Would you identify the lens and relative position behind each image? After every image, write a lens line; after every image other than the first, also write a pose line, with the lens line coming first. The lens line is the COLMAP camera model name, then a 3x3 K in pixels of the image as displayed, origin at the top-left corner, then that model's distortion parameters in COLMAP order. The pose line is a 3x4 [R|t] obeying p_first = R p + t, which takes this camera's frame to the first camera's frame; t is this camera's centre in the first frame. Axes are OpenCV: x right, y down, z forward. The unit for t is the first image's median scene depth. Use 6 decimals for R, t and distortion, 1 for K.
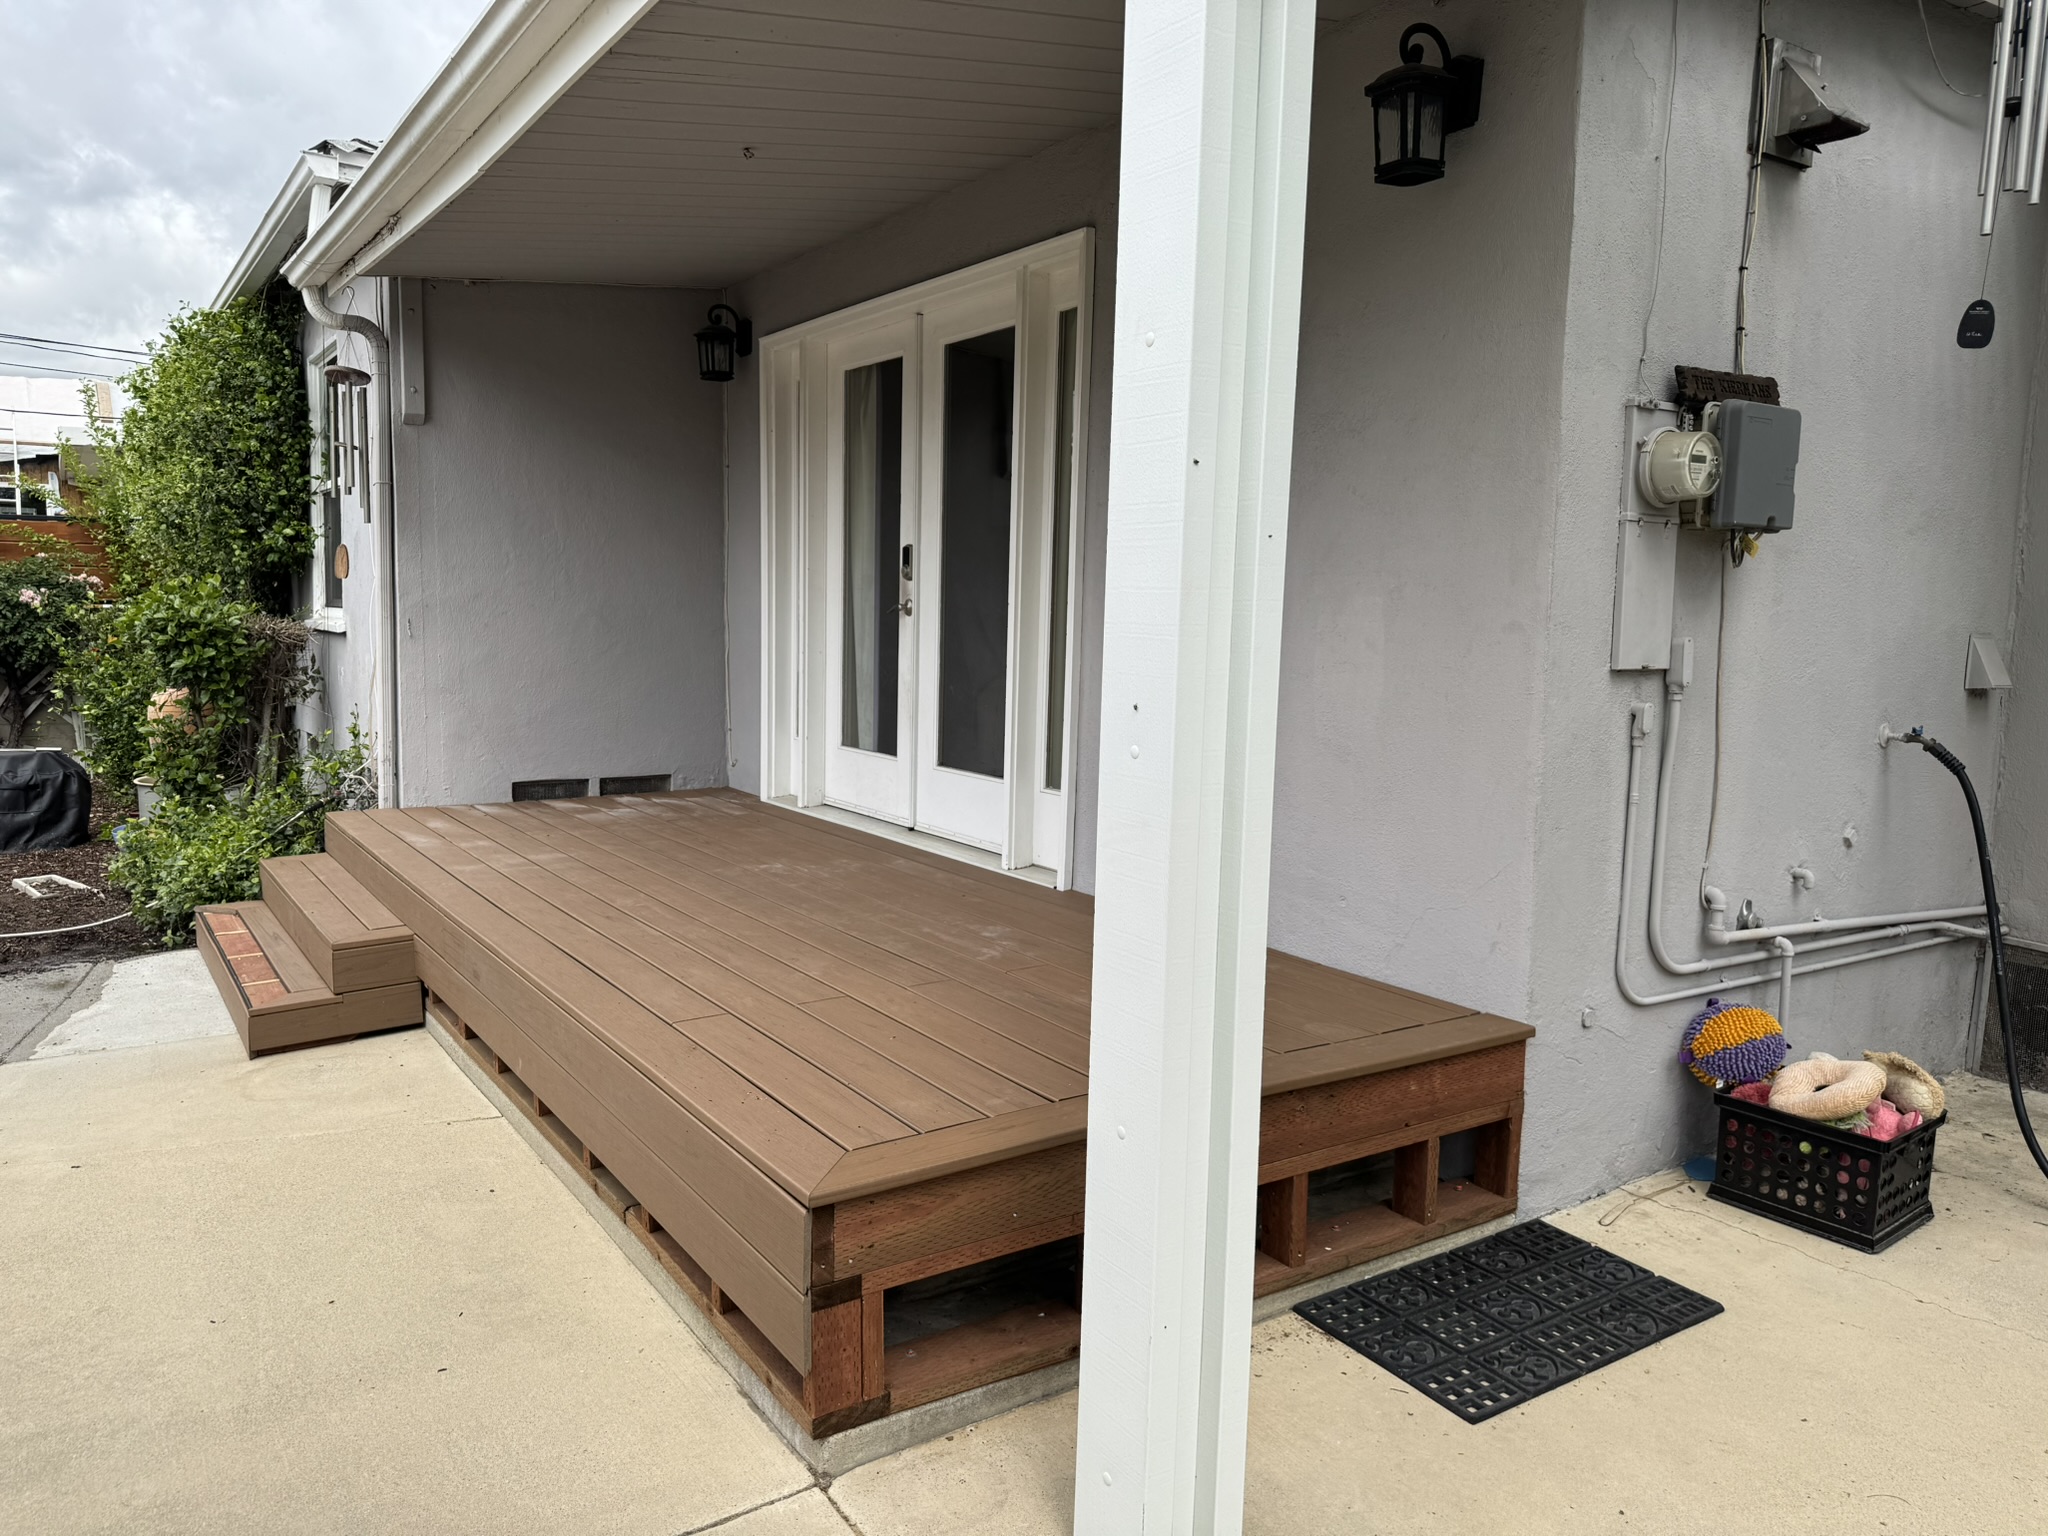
lens RADIAL K [[1432.8, 0, 1024.0], [0, 1432.8, 768.0], [0, 0, 1]] dist [0.072030, -0.095332]
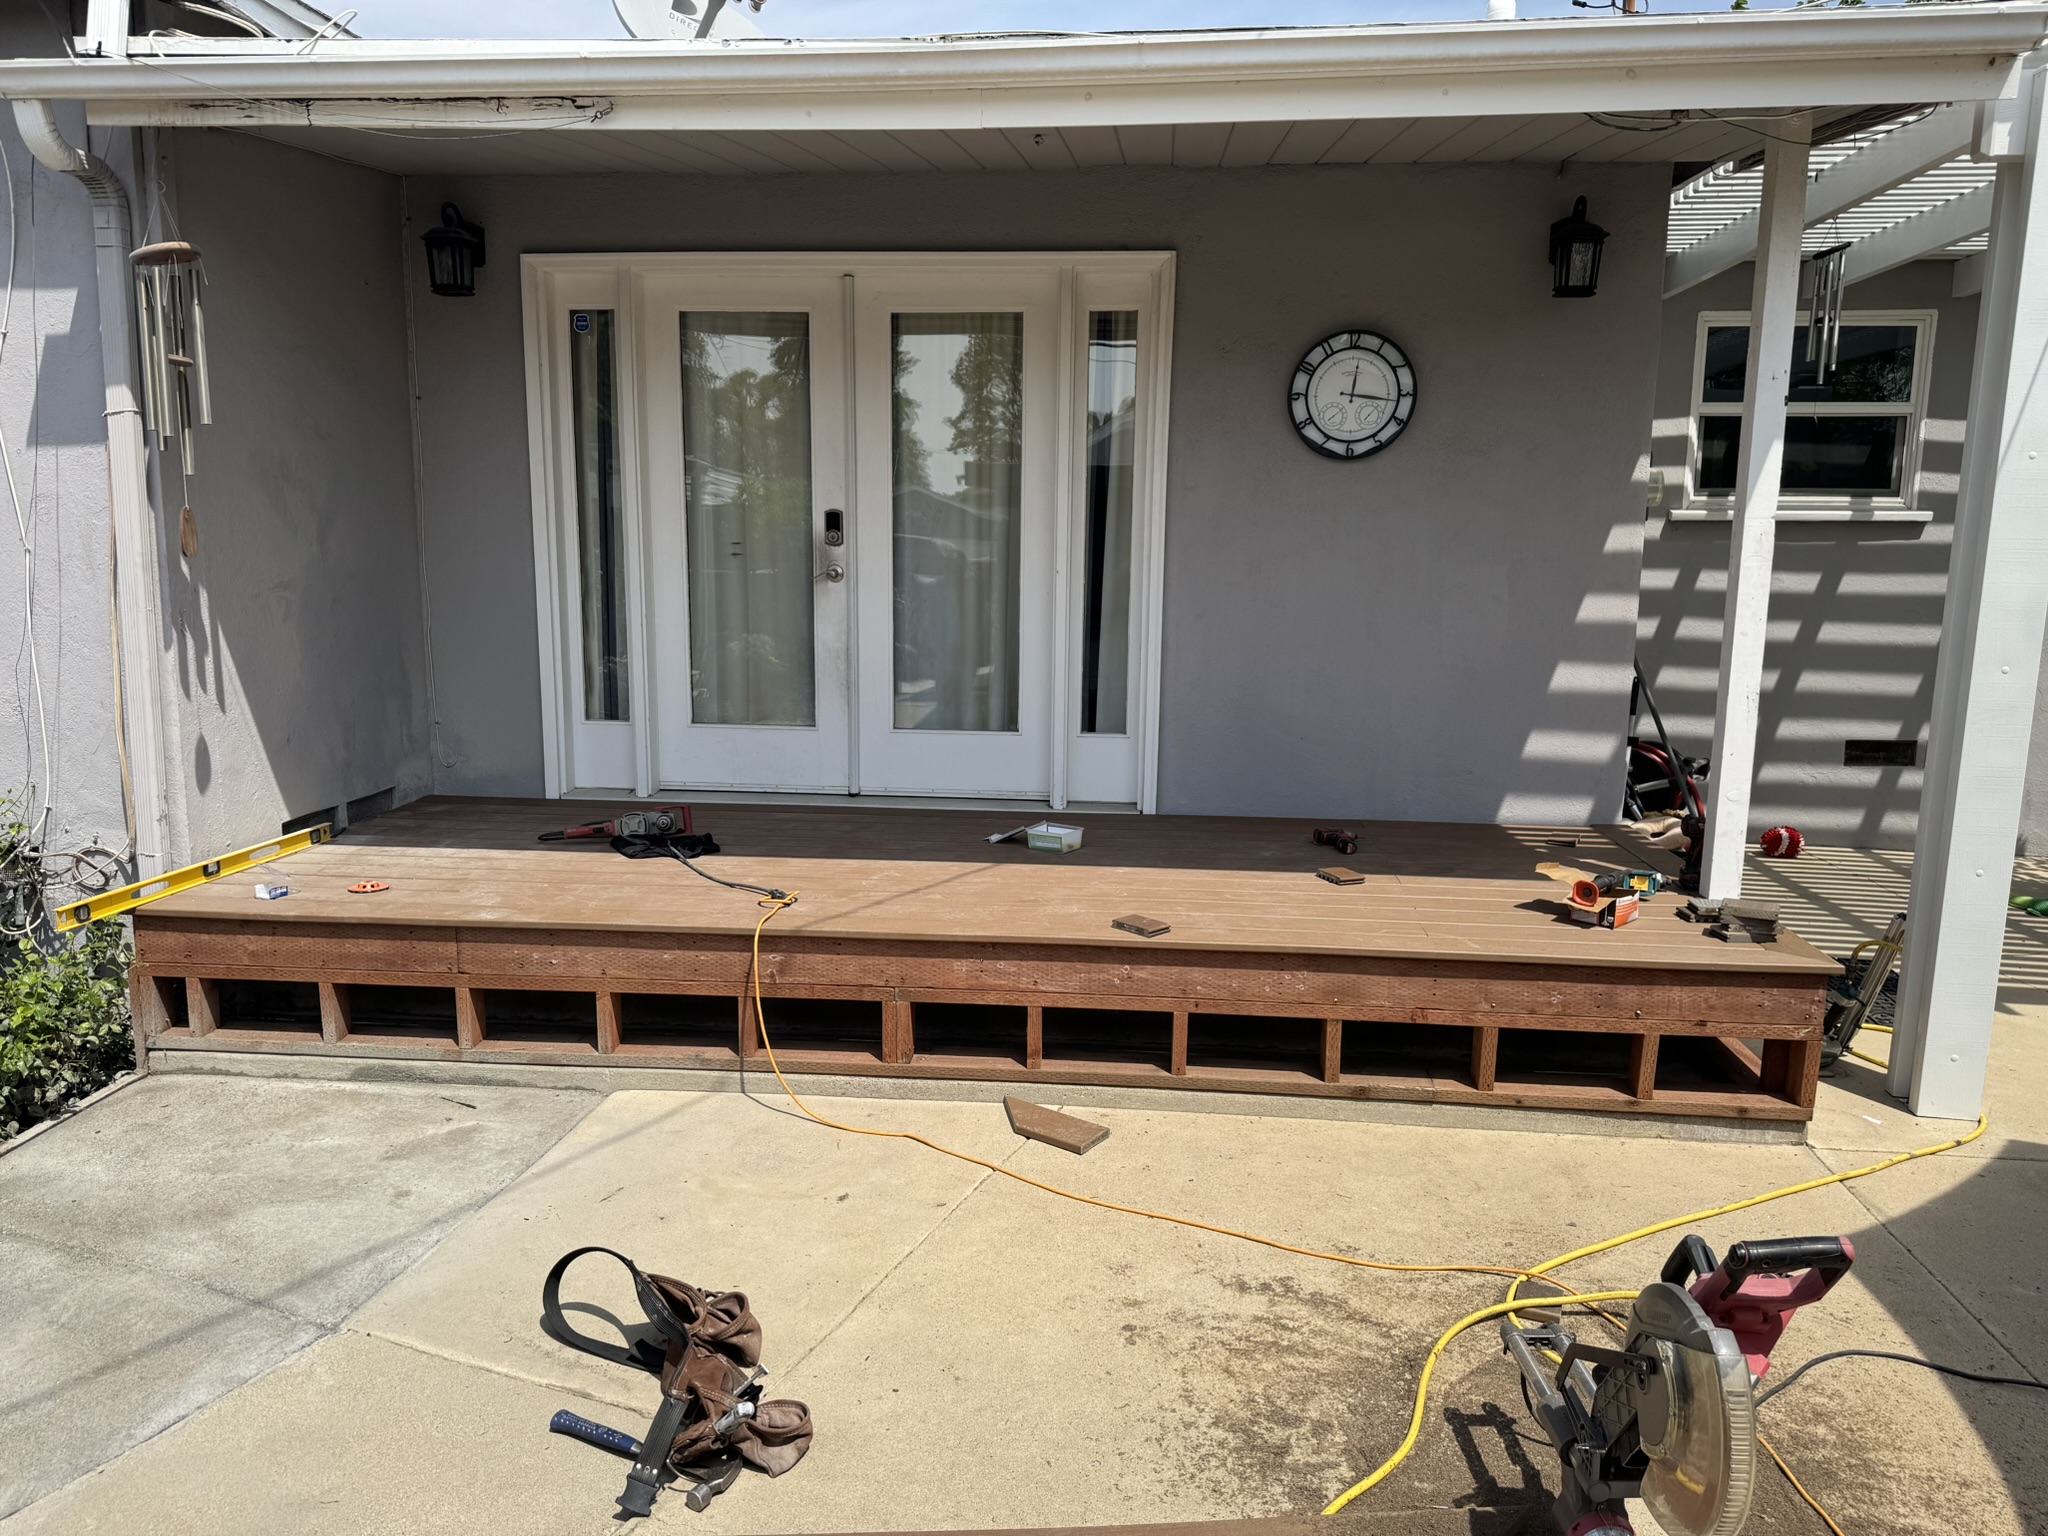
lens RADIAL K [[1418.6, 0, 1017.8], [0, 1418.6, 765.6], [0, 0, 1]] dist [0.133179, -0.239794]
pose [[0.633235, -0.134373, 0.762206, -0.766307], [0.089959, 0.990917, 0.099956, -0.067007], [-0.768714, 0.005272, 0.639571, 0.269185]]
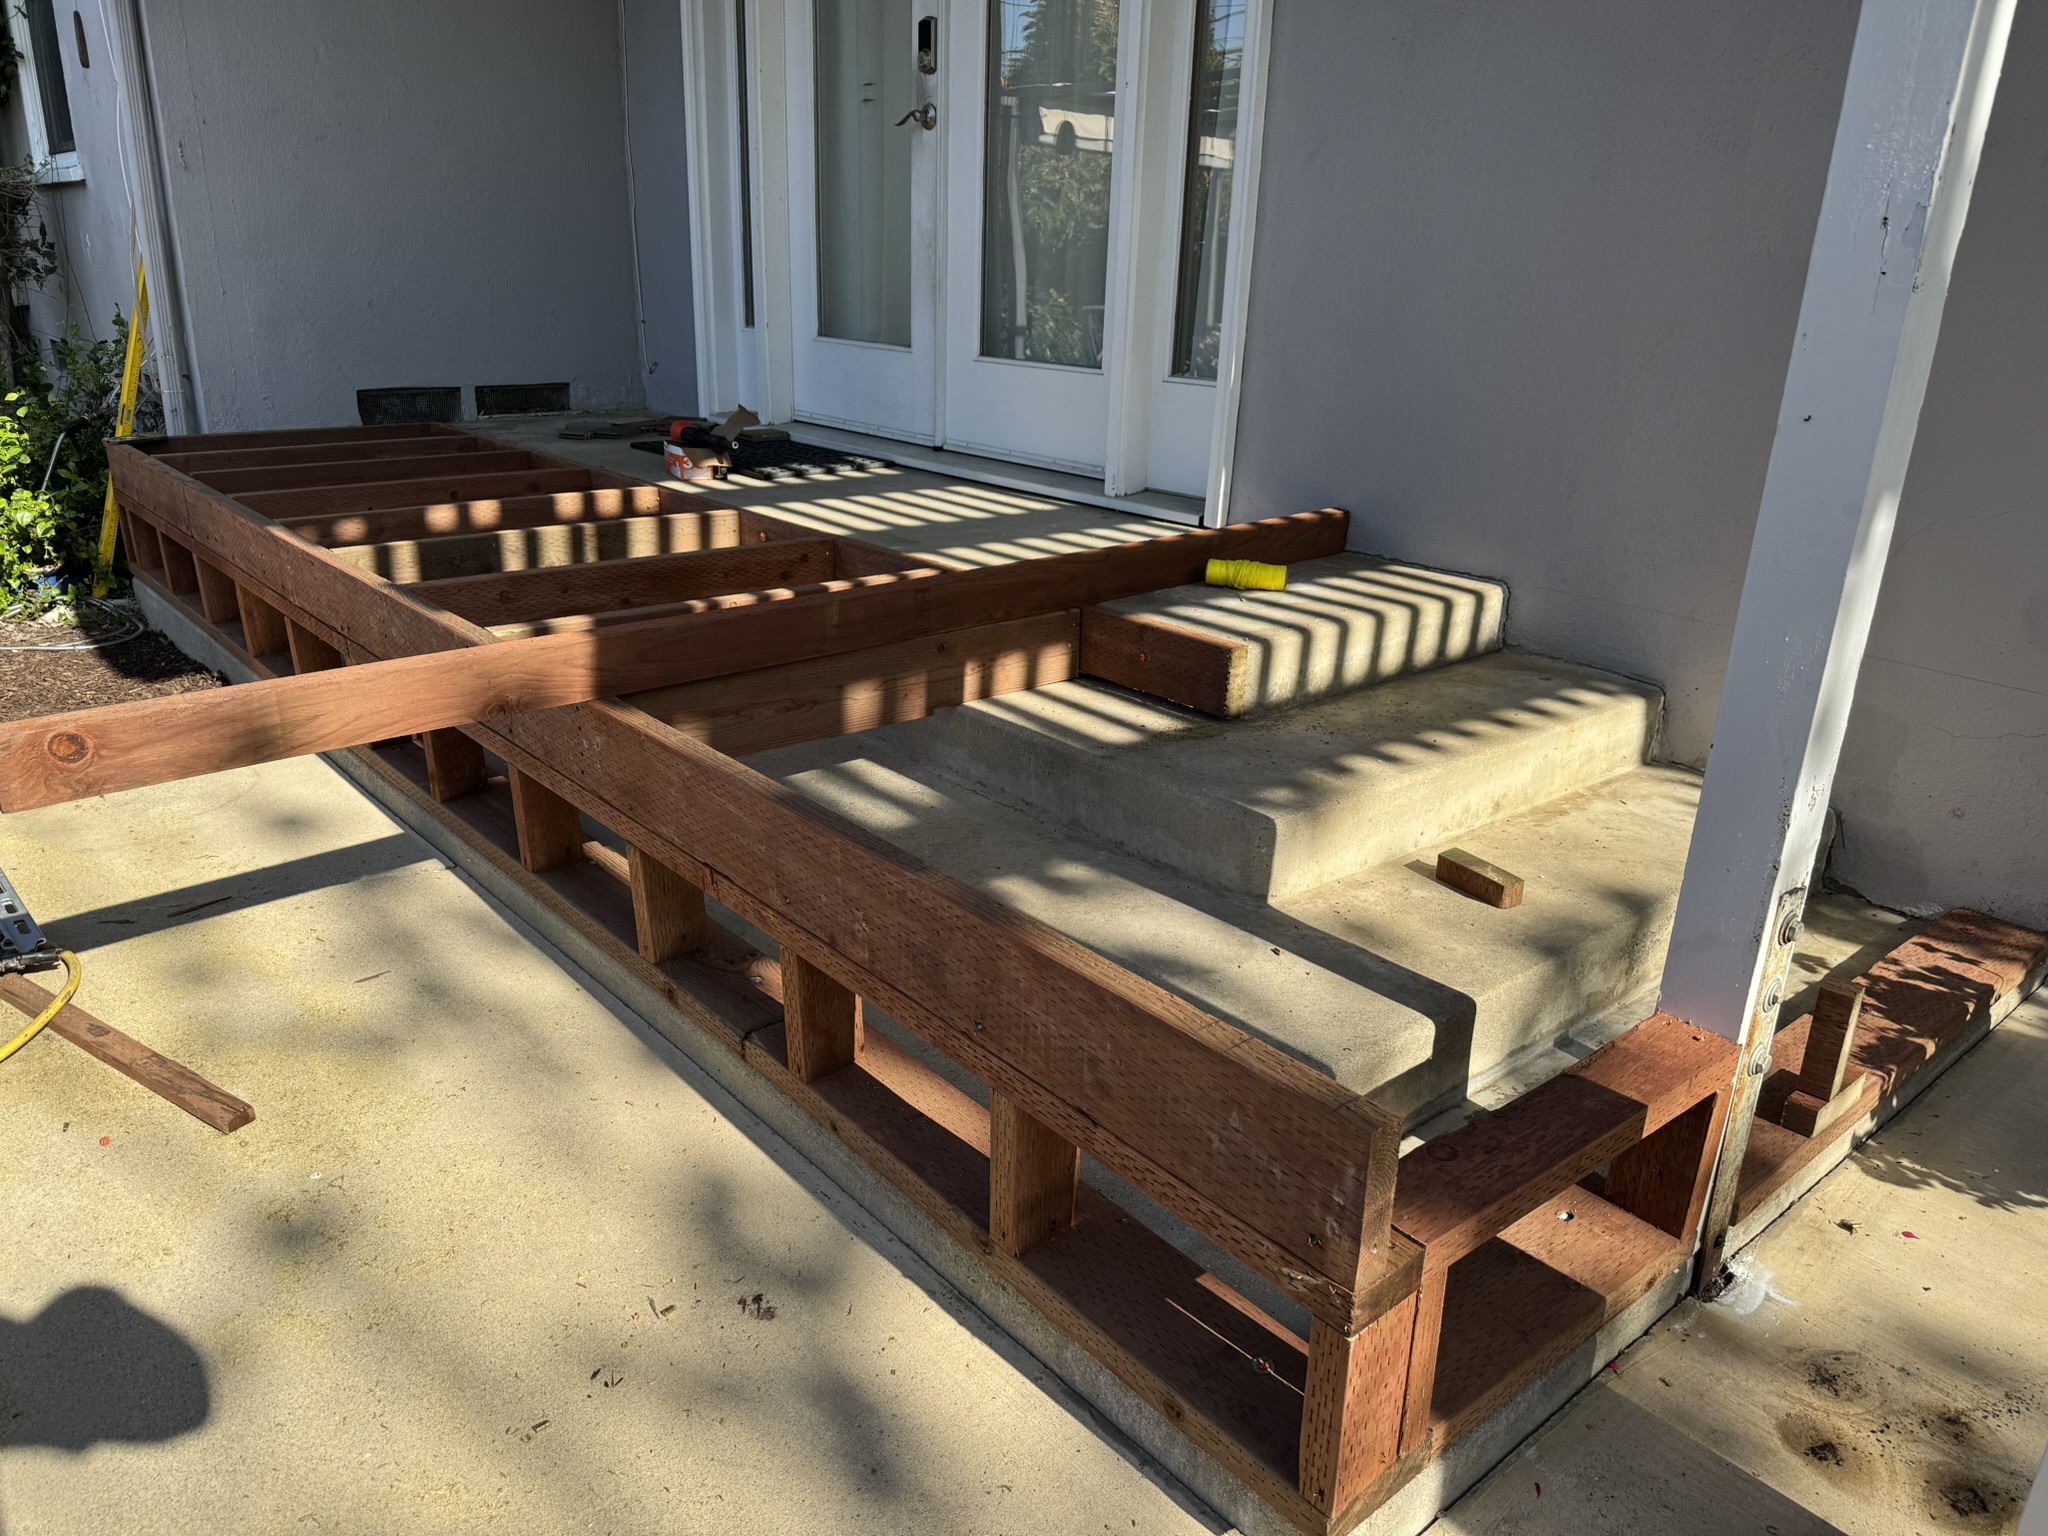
lens RADIAL K [[1432.8, 0, 1024.0], [0, 1432.8, 768.0], [0, 0, 1]] dist [0.072030, -0.095332]
pose [[0.993234, -0.032471, 0.111501, -0.122644], [0.006047, 0.973275, 0.229564, 0.033766], [-0.115975, -0.227336, 0.966886, 0.241941]]
